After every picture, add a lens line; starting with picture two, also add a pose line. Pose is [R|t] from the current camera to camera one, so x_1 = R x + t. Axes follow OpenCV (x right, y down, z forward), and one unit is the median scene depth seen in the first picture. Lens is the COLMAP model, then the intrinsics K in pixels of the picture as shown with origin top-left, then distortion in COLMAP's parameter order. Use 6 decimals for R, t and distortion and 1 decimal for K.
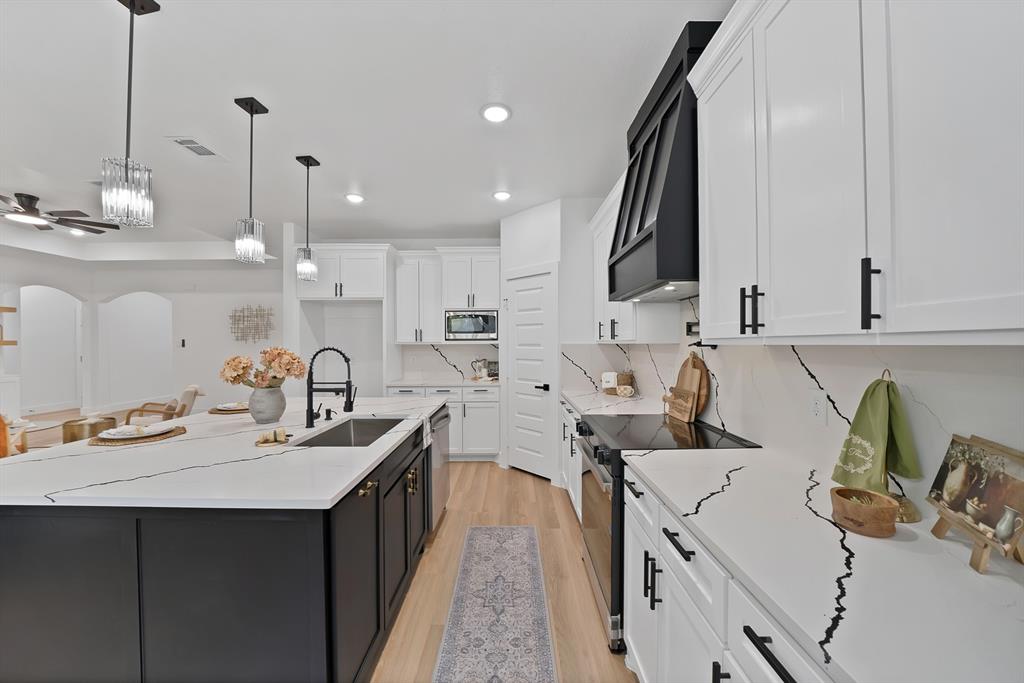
lens RADIAL K [[371.8, 0, 512.2], [0, 371.8, 344.9], [0, 0, 1]] dist [-0.028830, 0.000019]
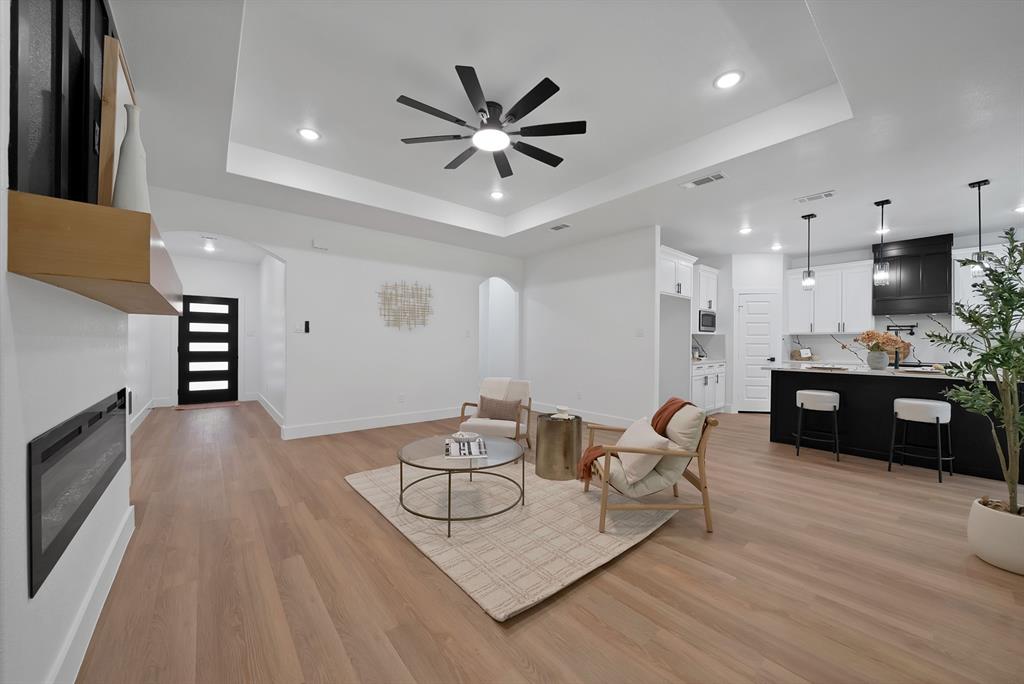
lens RADIAL K [[371.8, 0, 512.2], [0, 371.8, 345.4], [0, 0, 1]] dist [-0.028830, 0.000019]
pose [[0.767821, 0.001898, 0.640662, -1.046869], [-0.001837, 0.999998, -0.000760, 0.028560], [-0.640662, -0.000593, 0.767823, 0.244590]]
